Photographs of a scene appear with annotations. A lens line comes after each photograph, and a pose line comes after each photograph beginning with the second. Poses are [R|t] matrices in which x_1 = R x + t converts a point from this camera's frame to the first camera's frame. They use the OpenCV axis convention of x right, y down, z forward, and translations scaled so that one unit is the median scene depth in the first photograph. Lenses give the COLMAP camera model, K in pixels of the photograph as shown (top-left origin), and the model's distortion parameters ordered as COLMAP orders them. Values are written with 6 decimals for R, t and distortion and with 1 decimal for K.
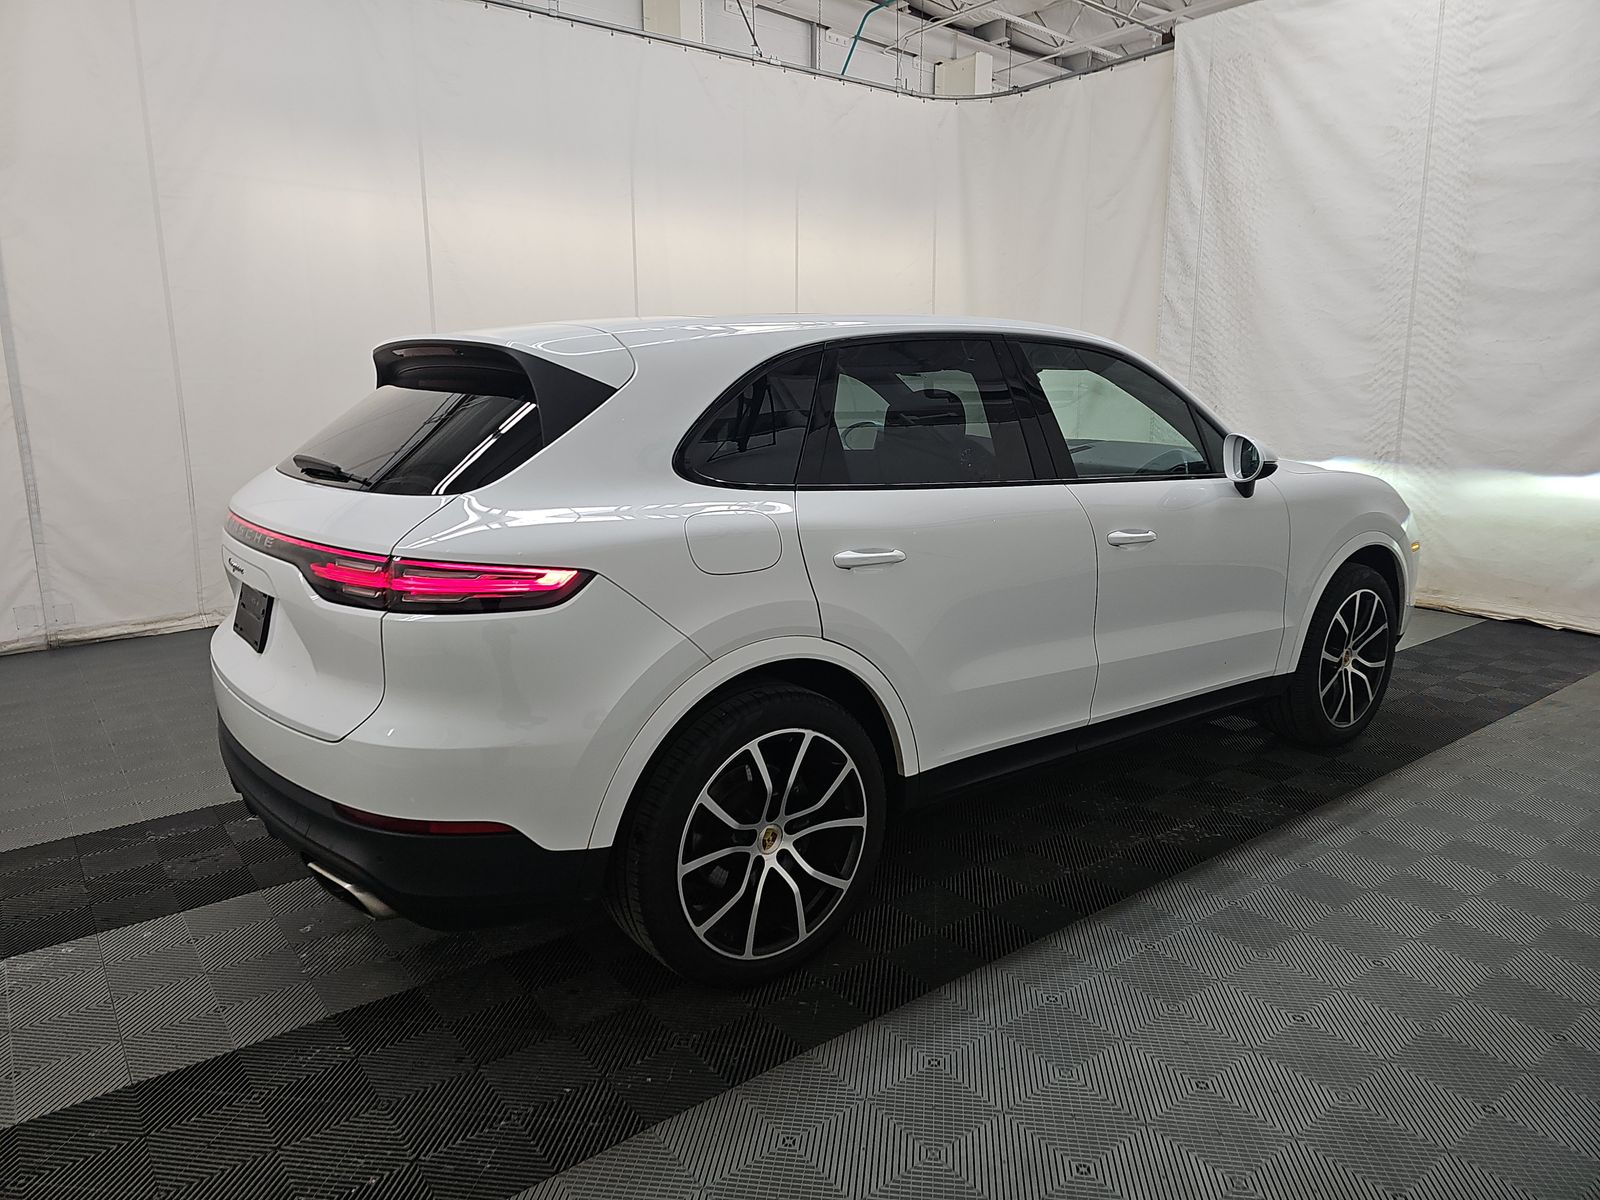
lens RADIAL K [[1039.5, 0, 787.2], [0, 1039.5, 619.5], [0, 0, 1]] dist [-0.000486, -0.006724]
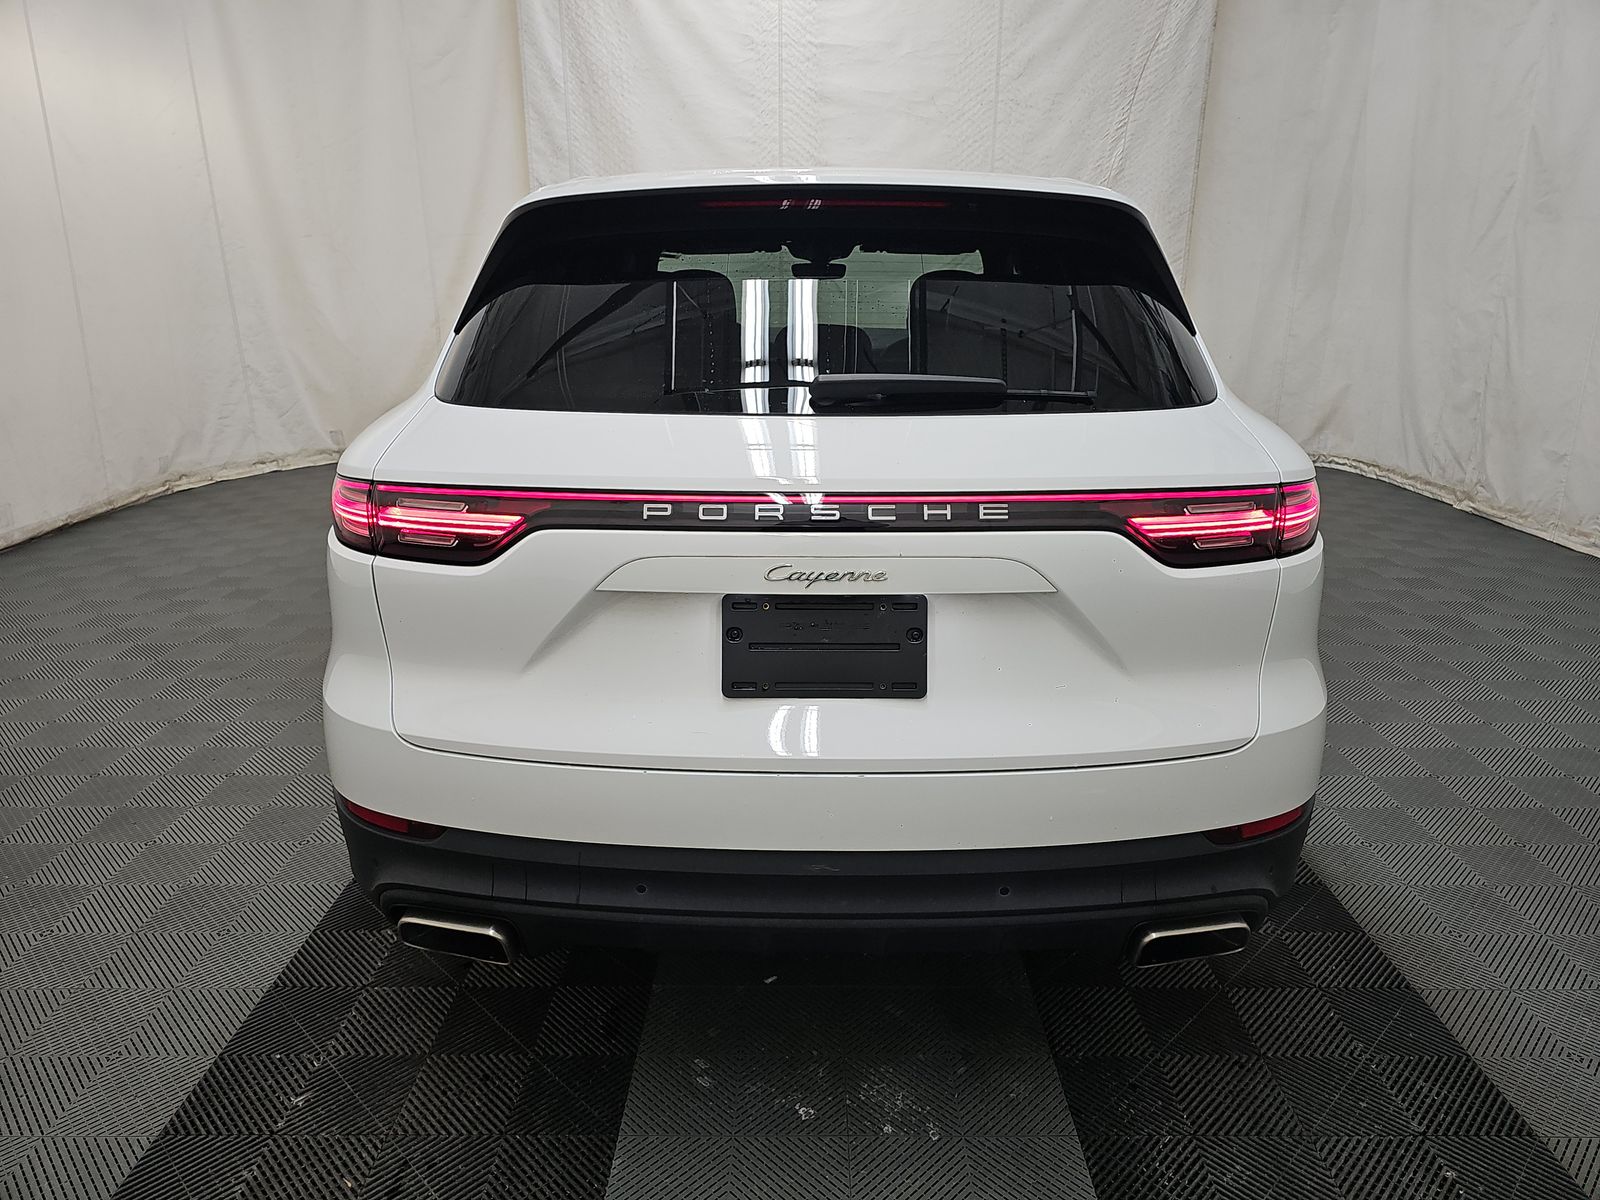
lens RADIAL K [[1077.9, 0, 795.3], [0, 1077.9, 602.7], [0, 0, 1]] dist [0.053824, -0.037560]
pose [[0.611526, -0.226203, 0.758201, -0.400681], [0.172068, 0.973348, 0.151610, -0.053150], [-0.772288, 0.037749, 0.634150, 0.242494]]
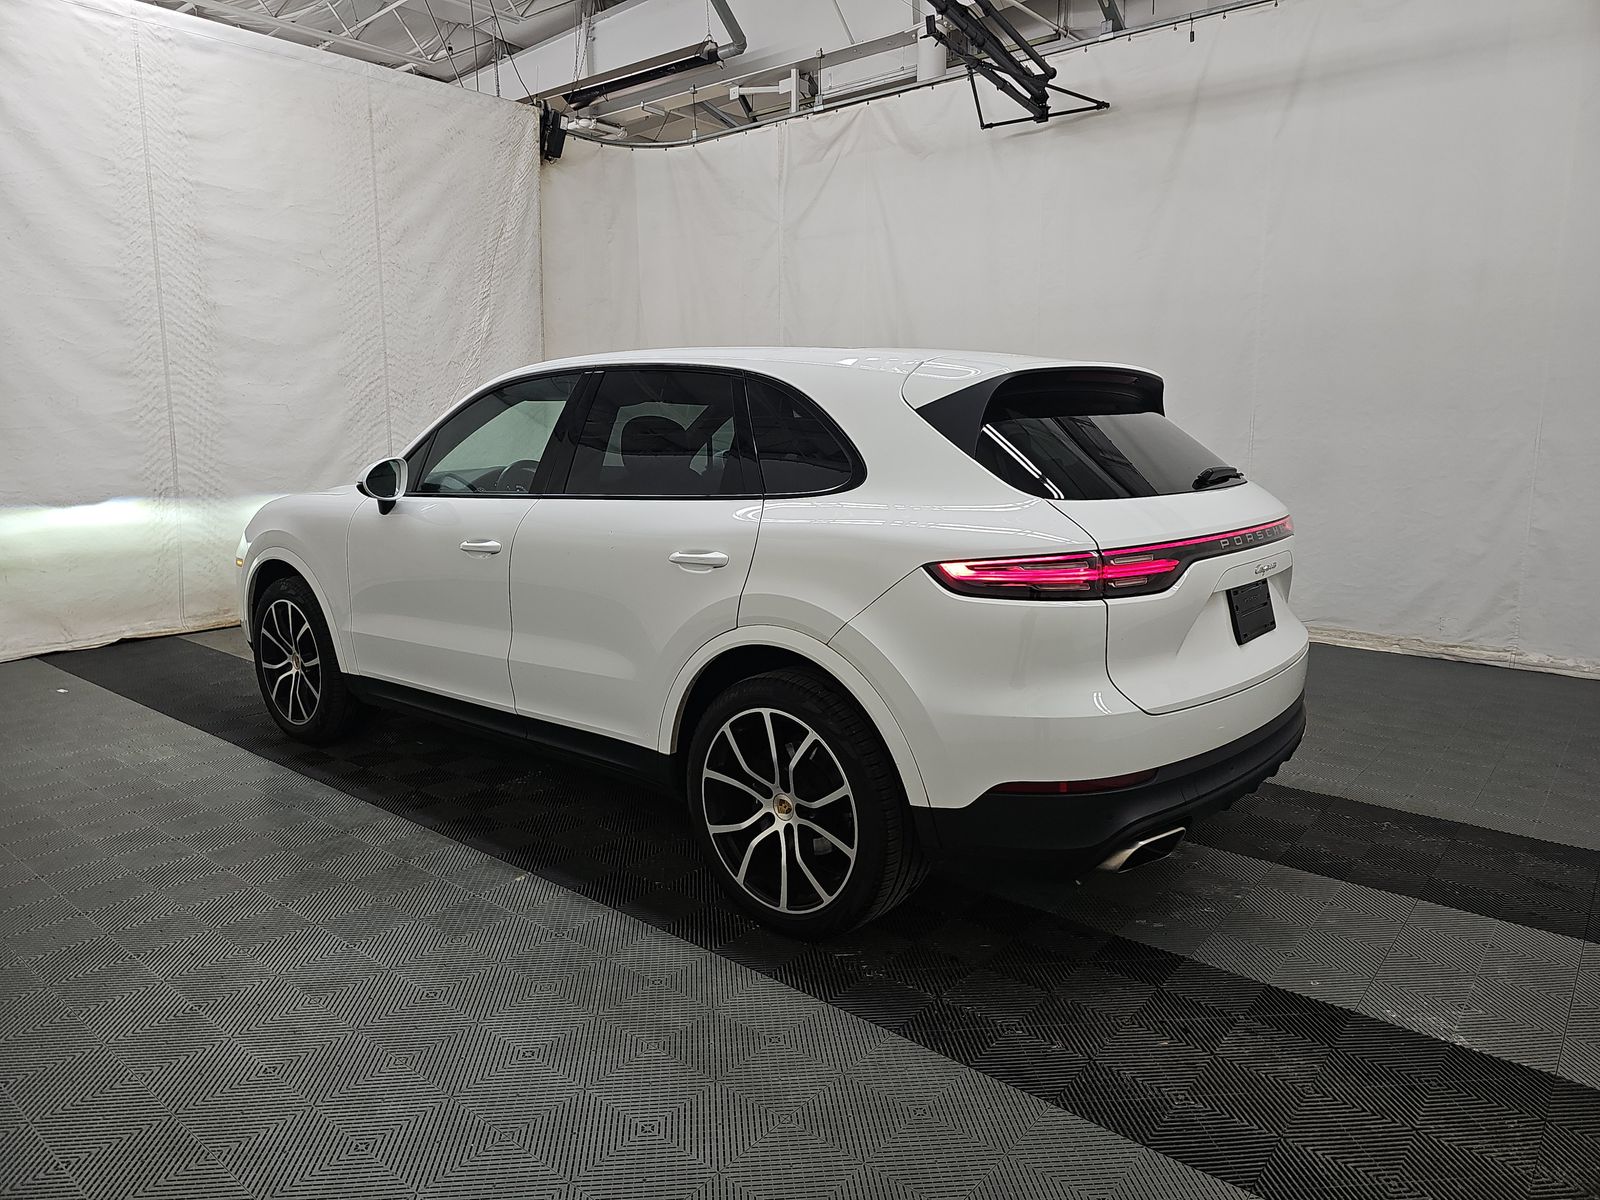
lens RADIAL K [[1077.9, 0, 795.3], [0, 1077.9, 602.7], [0, 0, 1]] dist [0.053824, -0.037560]
pose [[-0.218079, -0.157827, 0.963085, -0.612492], [0.219777, 0.953546, 0.206029, -0.145927], [-0.950862, 0.256595, -0.173262, 0.662318]]
